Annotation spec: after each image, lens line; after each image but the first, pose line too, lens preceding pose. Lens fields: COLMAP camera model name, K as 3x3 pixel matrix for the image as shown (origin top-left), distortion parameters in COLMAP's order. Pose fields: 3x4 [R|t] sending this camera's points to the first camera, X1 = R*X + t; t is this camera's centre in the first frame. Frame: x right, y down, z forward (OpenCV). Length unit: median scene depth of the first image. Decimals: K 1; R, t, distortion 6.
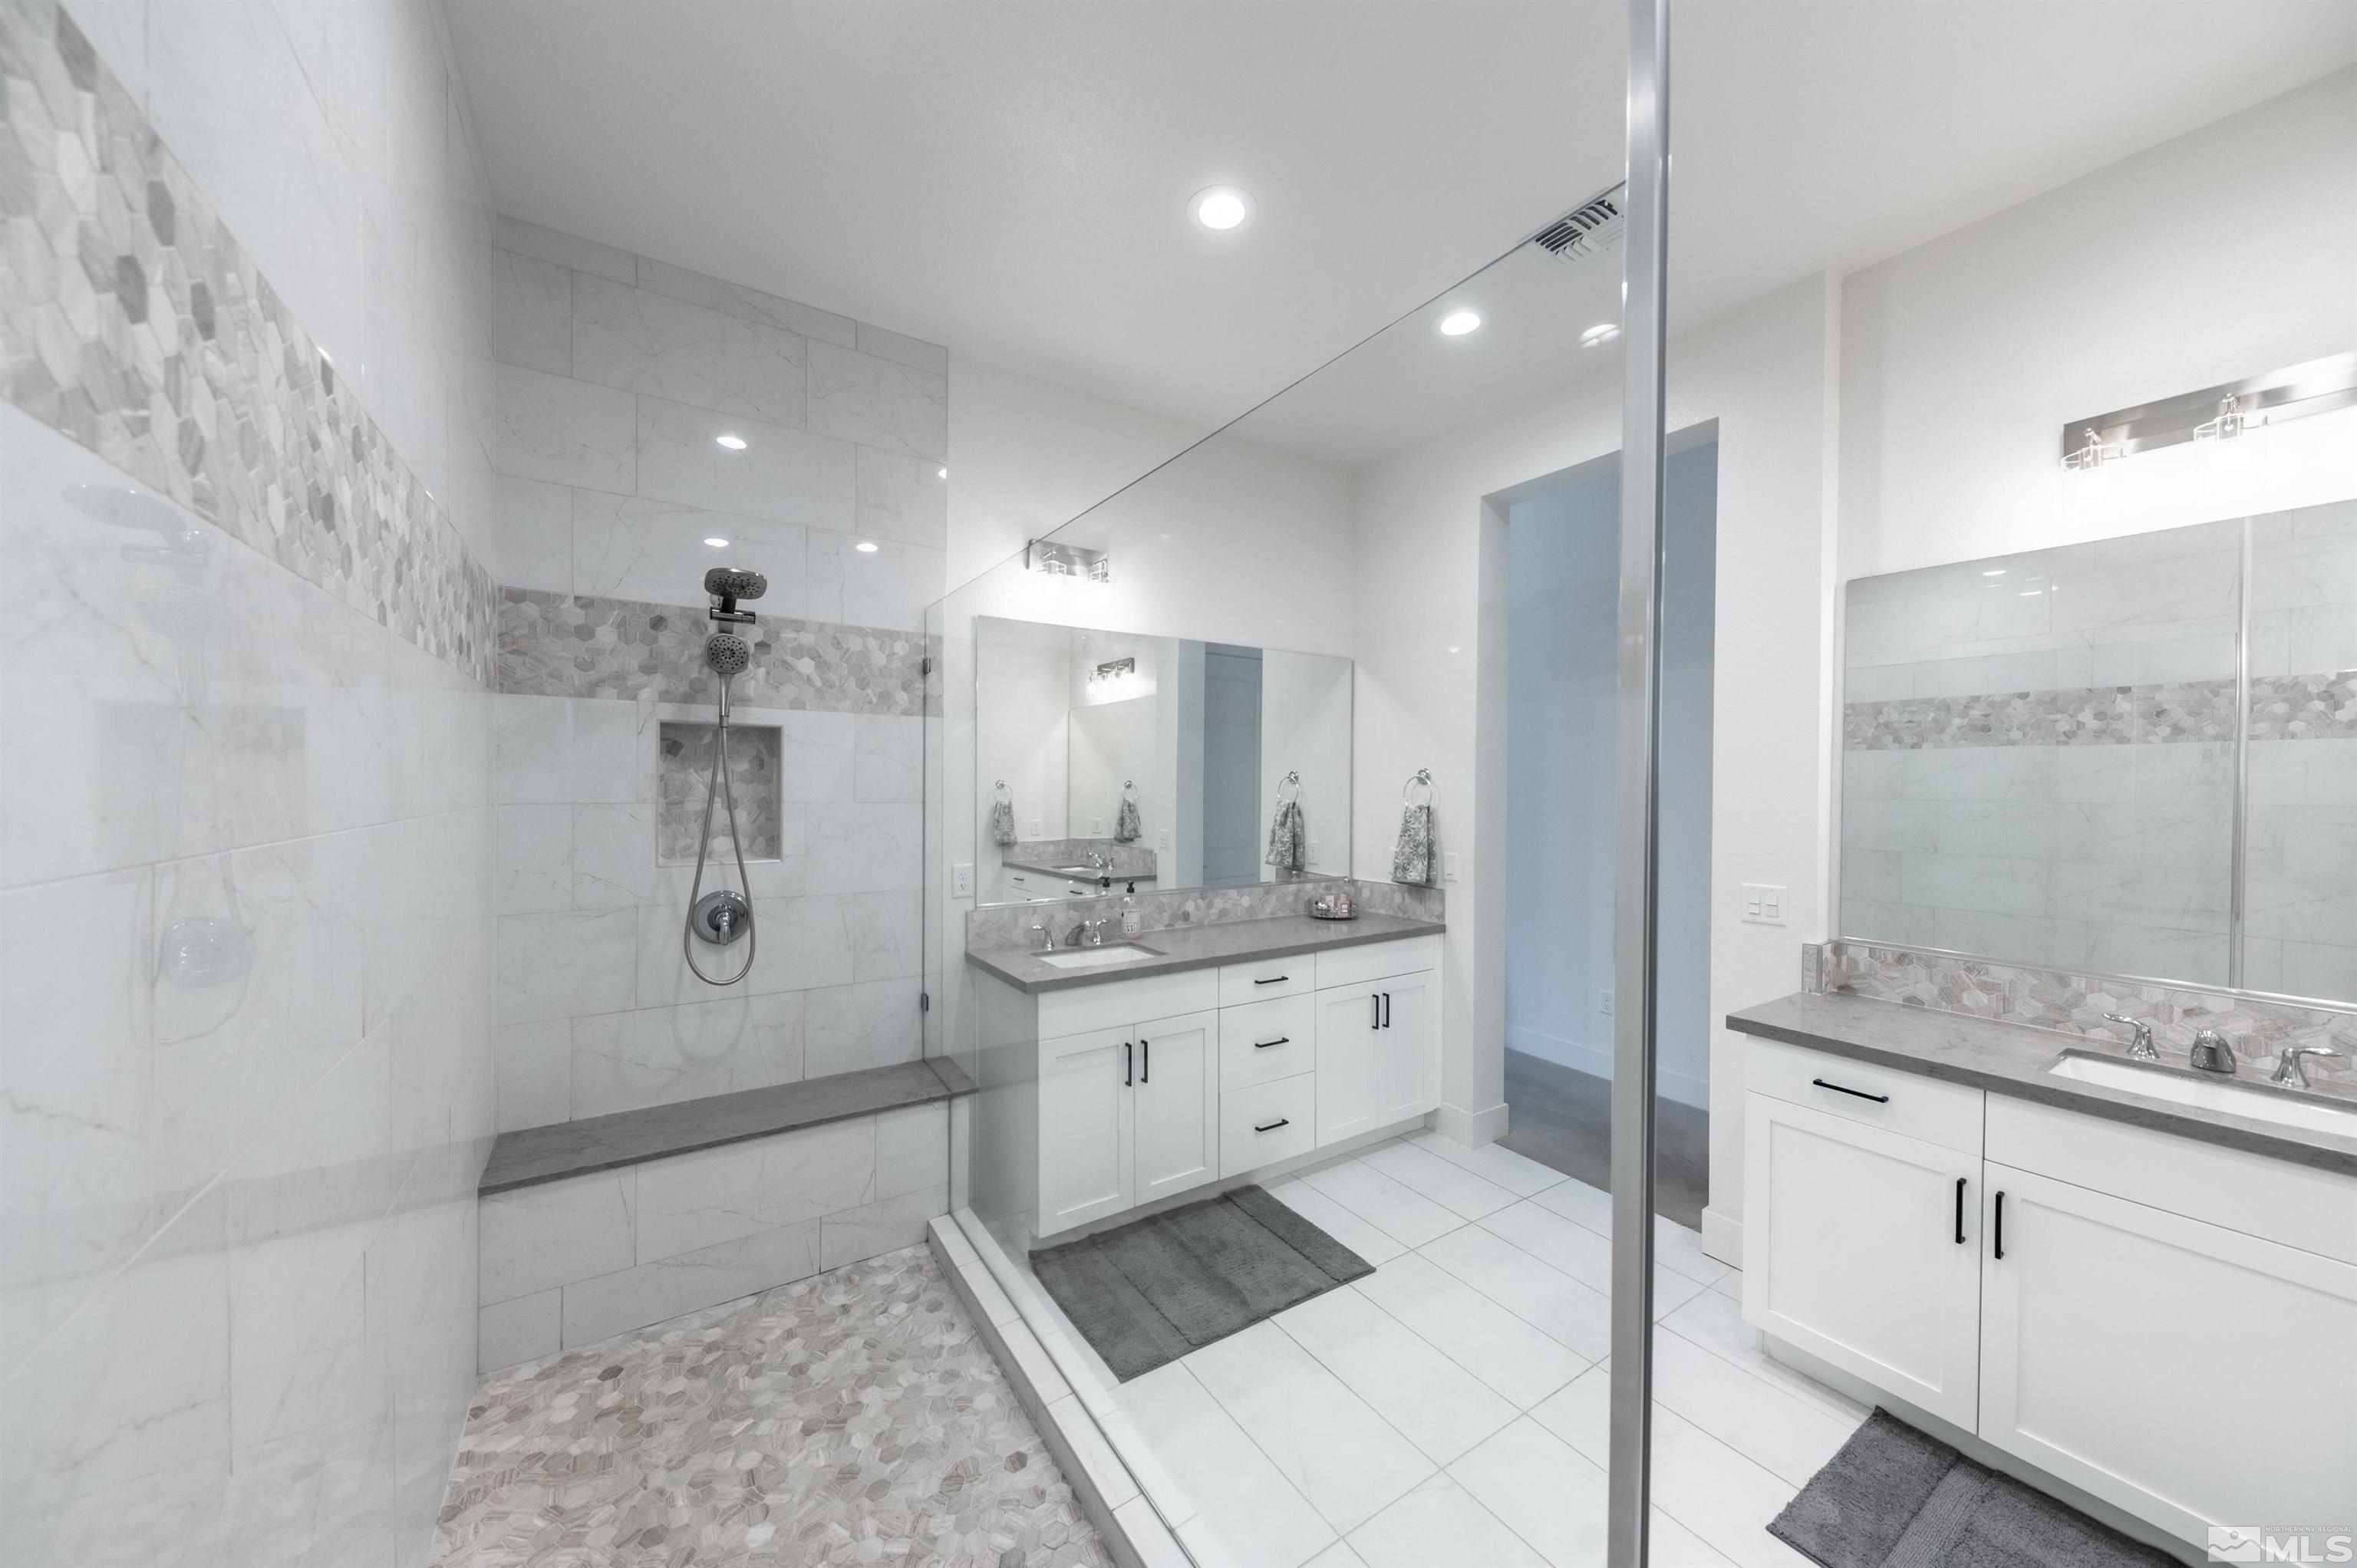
lens RADIAL K [[821.1, 0, 1169.6], [0, 821.1, 788.9], [0, 0, 1]] dist [0.006486, -0.002359]
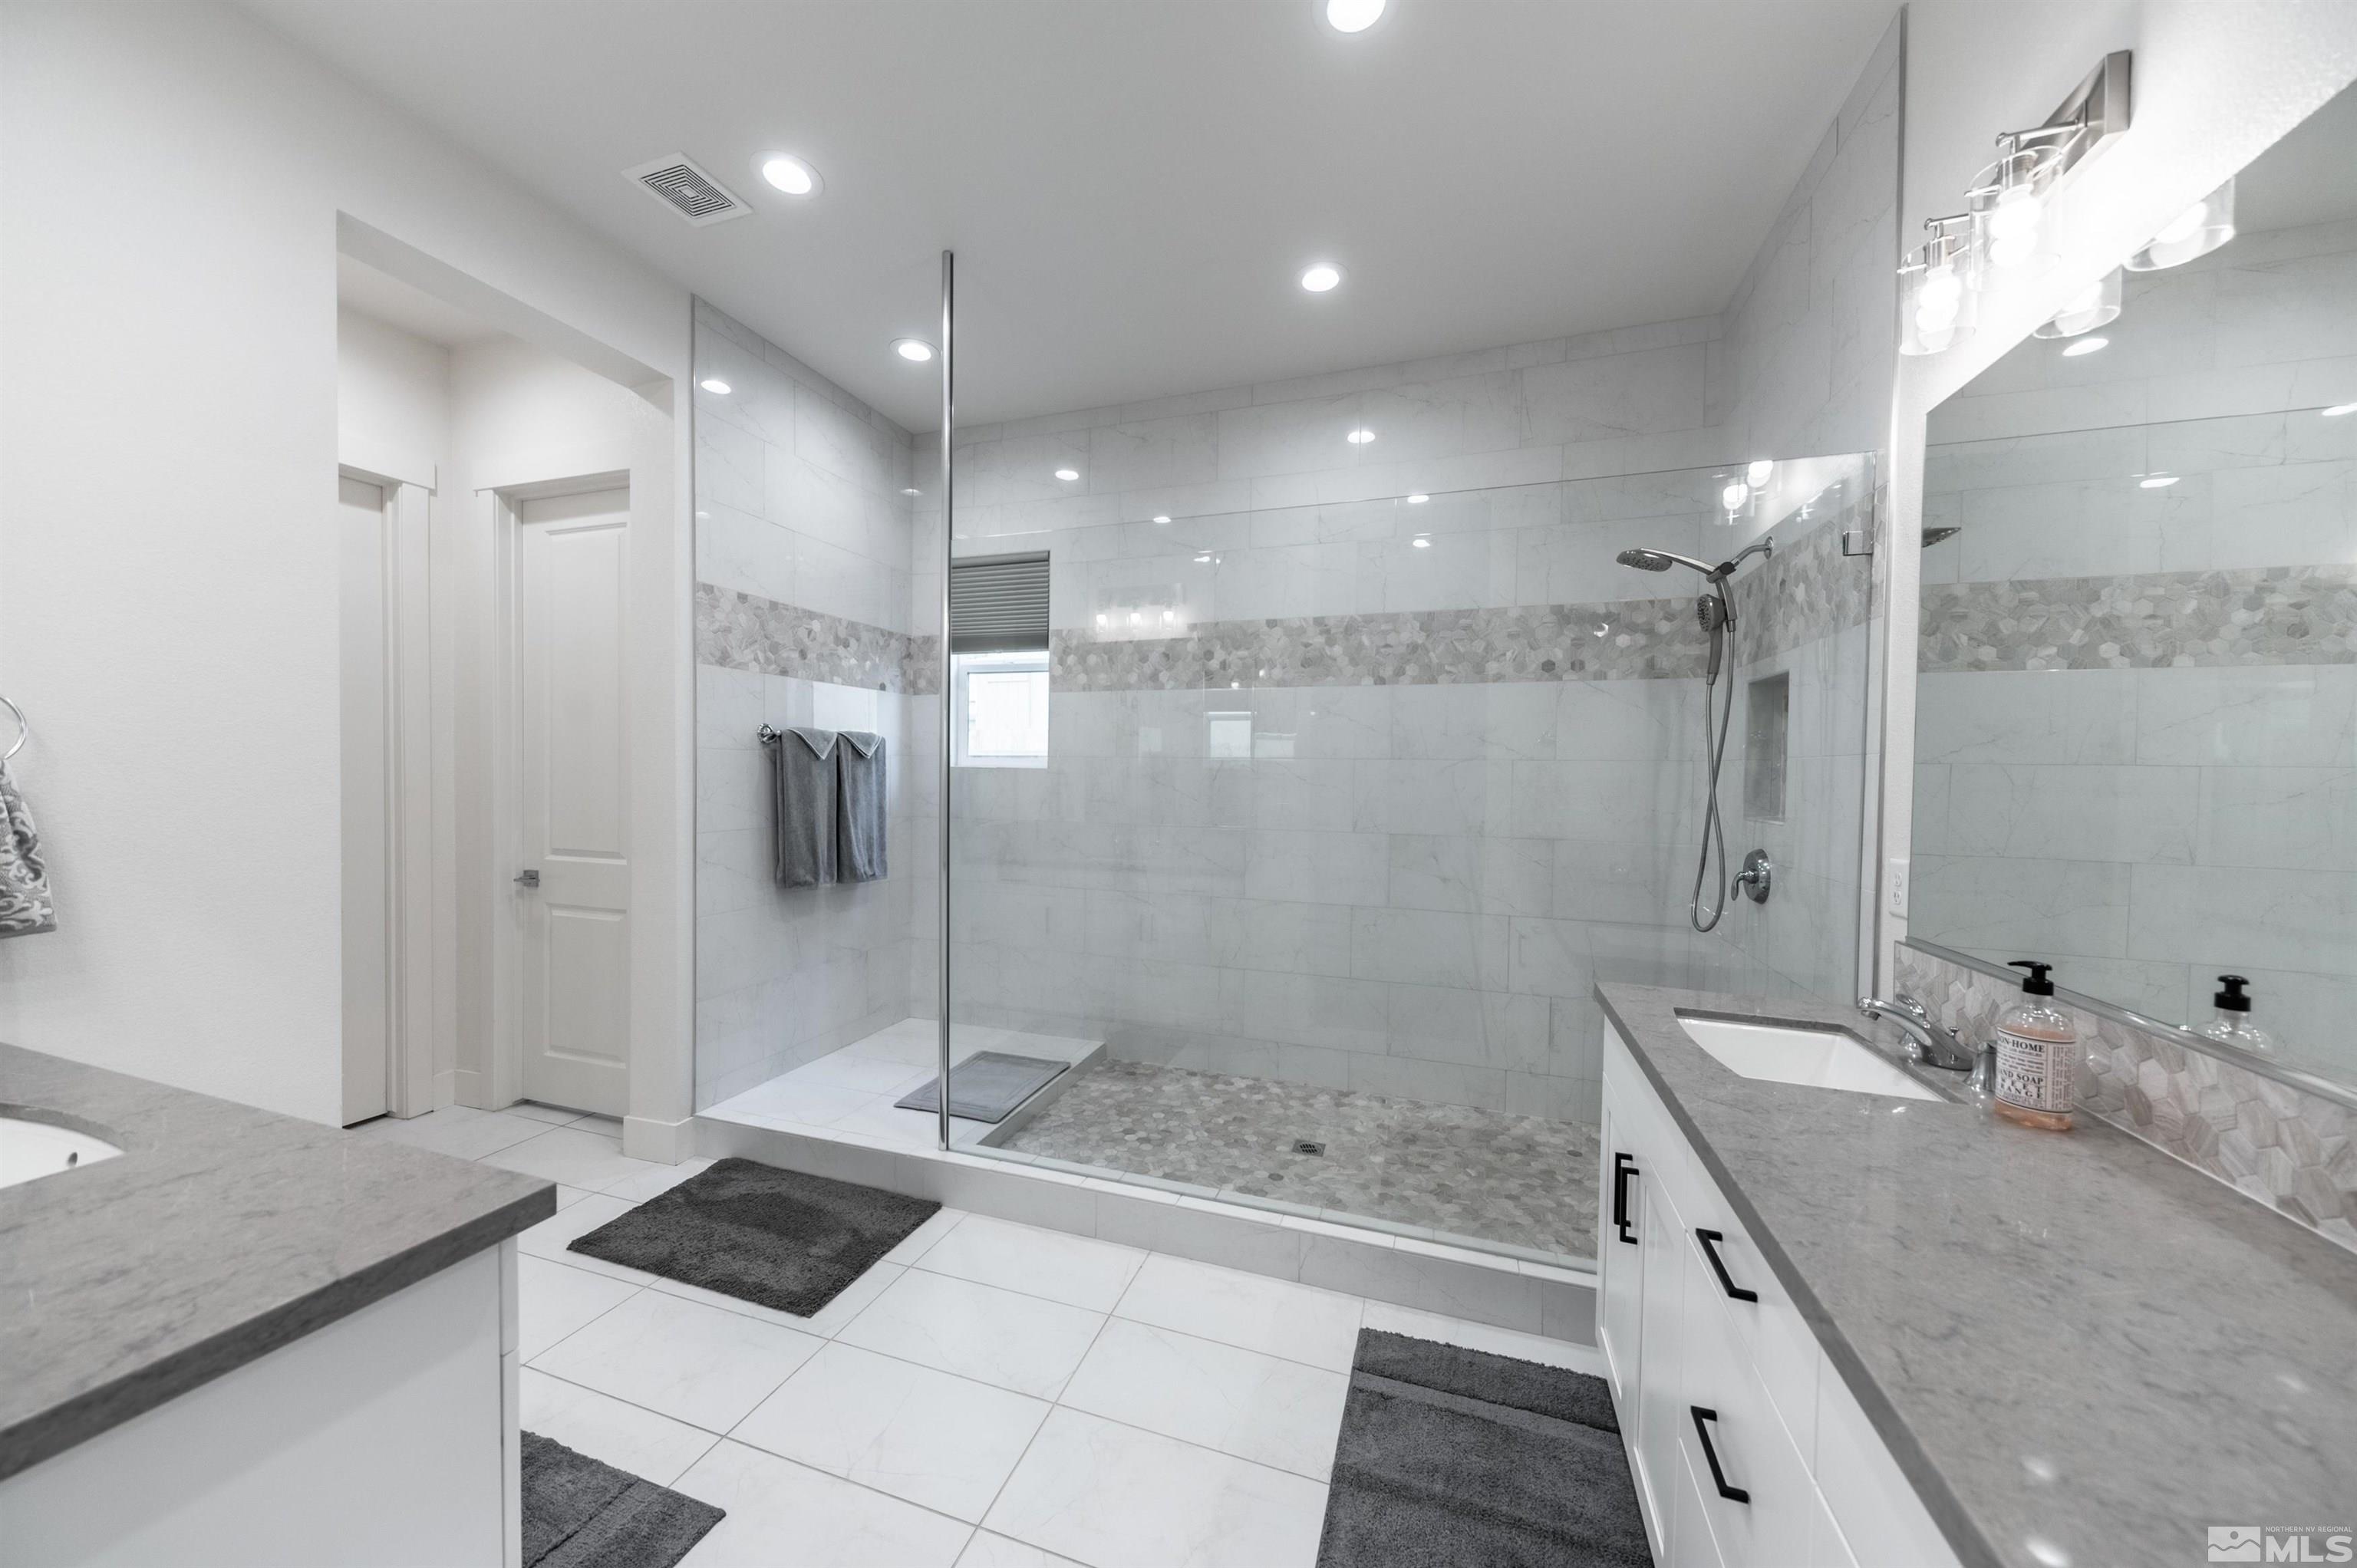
lens RADIAL K [[821.1, 0, 1177.0], [0, 821.1, 787.3], [0, 0, 1]] dist [0.006486, -0.002359]
pose [[-0.789449, -0.006653, -0.613780, 0.805957], [-0.020196, 0.999681, 0.015141, 0.066800], [0.613484, 0.024348, -0.789332, 1.806001]]
